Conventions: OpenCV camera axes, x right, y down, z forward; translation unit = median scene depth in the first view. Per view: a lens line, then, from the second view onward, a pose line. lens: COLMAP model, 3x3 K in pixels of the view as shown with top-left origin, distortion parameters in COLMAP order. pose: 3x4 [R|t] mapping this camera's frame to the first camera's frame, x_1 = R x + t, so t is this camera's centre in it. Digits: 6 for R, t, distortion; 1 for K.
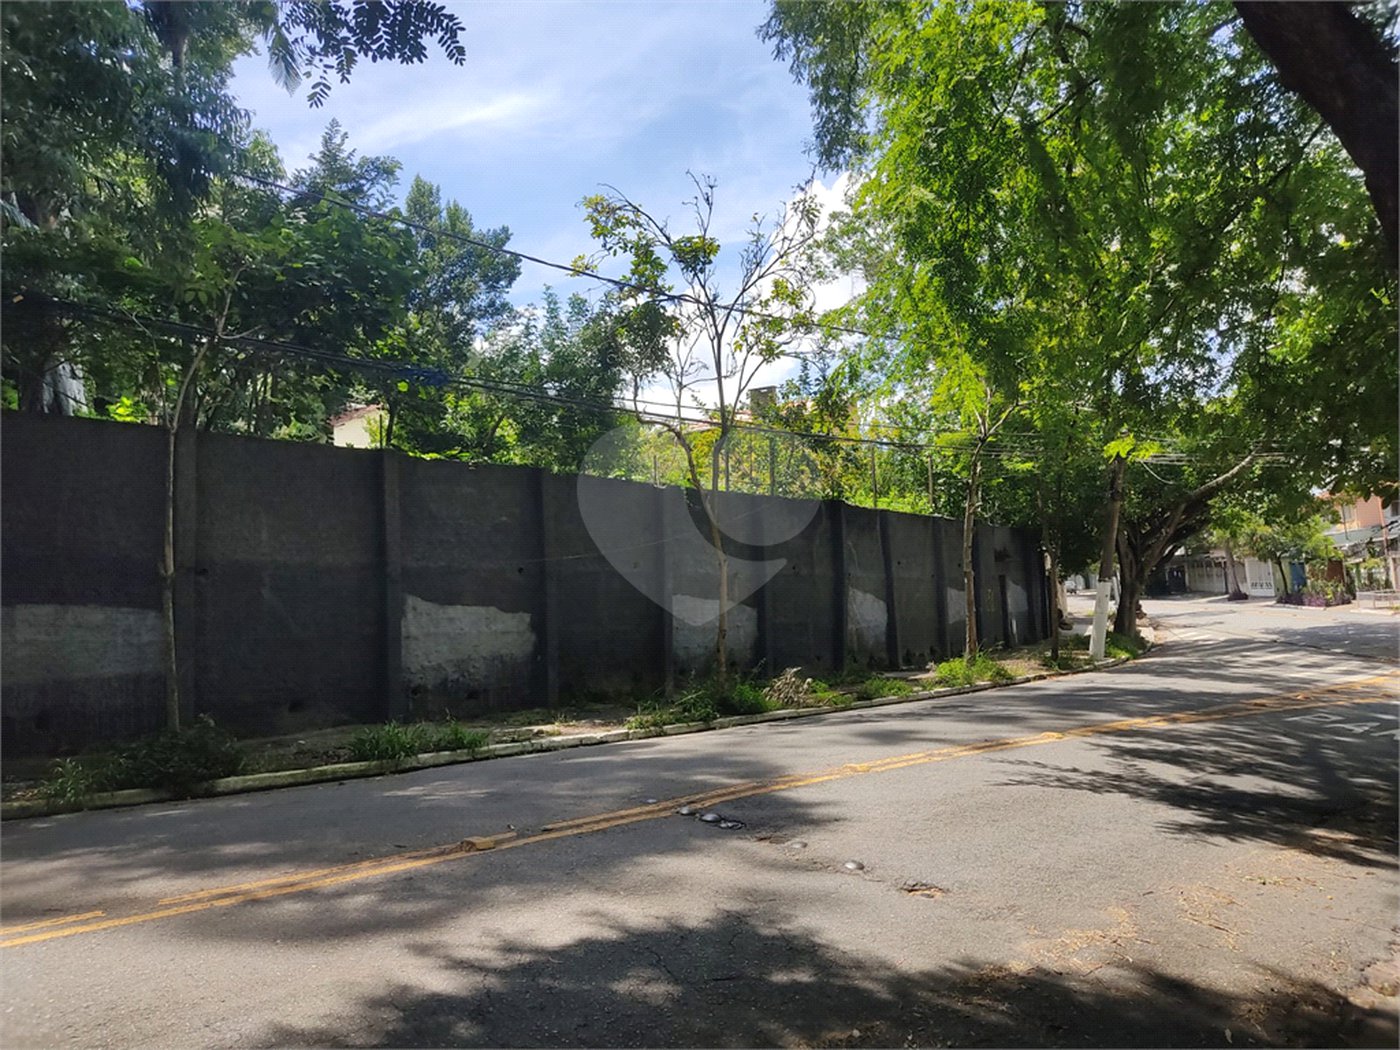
lens RADIAL K [[1038.0, 0, 692.2], [0, 1038.0, 493.6], [0, 0, 1]] dist [0.110248, -0.156330]
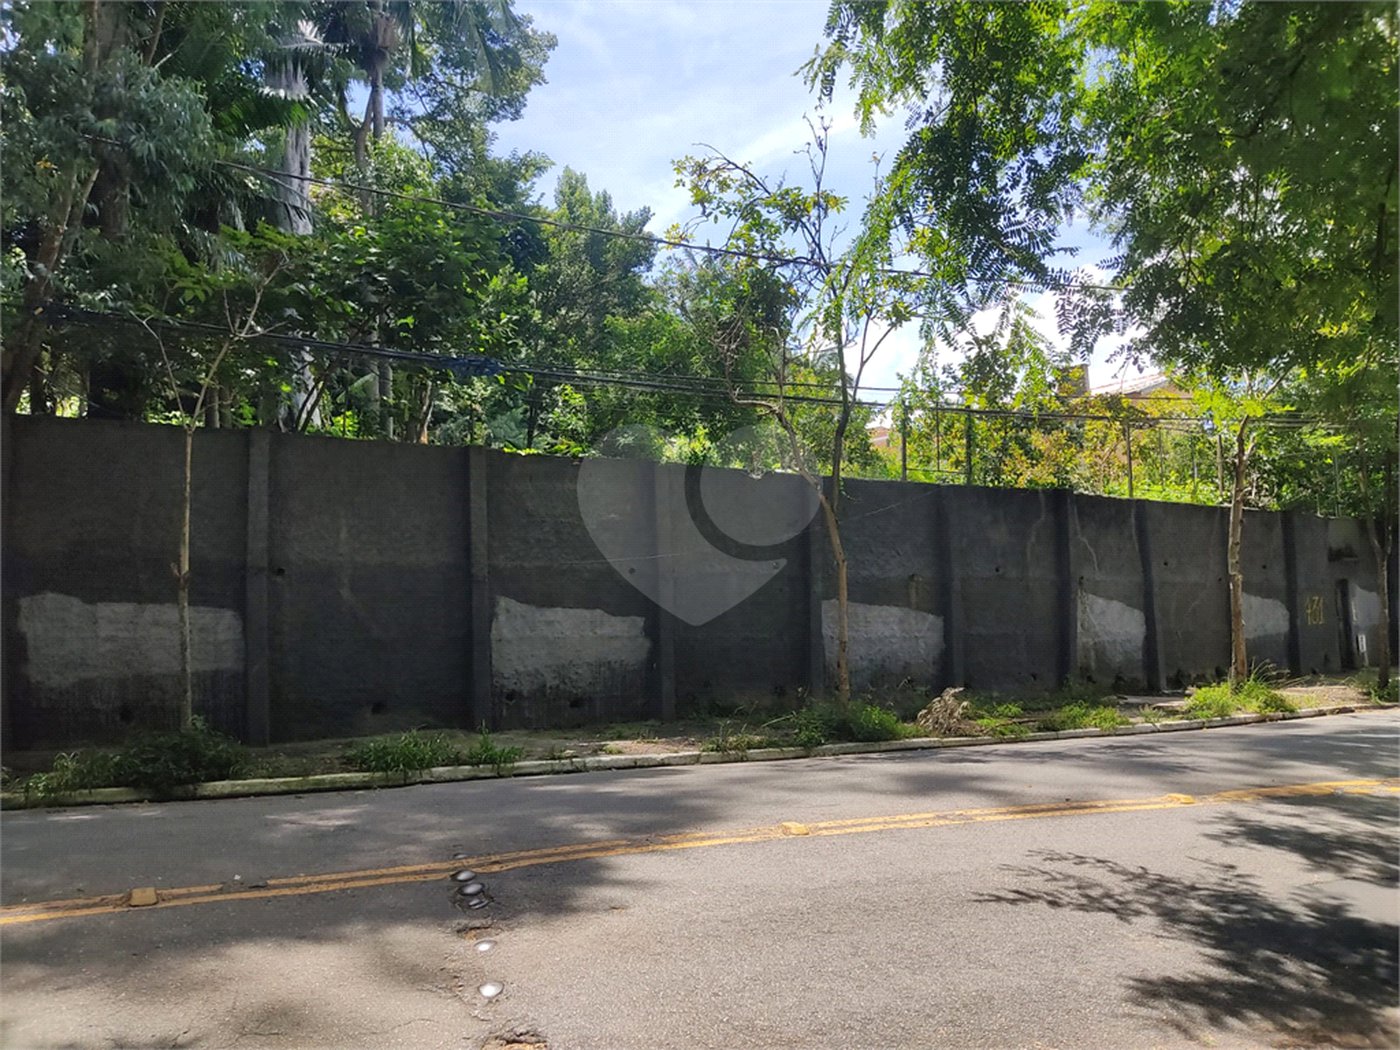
lens RADIAL K [[1038.0, 0, 692.2], [0, 1038.0, 493.6], [0, 0, 1]] dist [0.110248, -0.156330]
pose [[0.941928, -0.023050, -0.335022, 0.211184], [0.022728, 0.999730, -0.004885, 0.010701], [0.335044, -0.003013, 0.942198, 0.149712]]
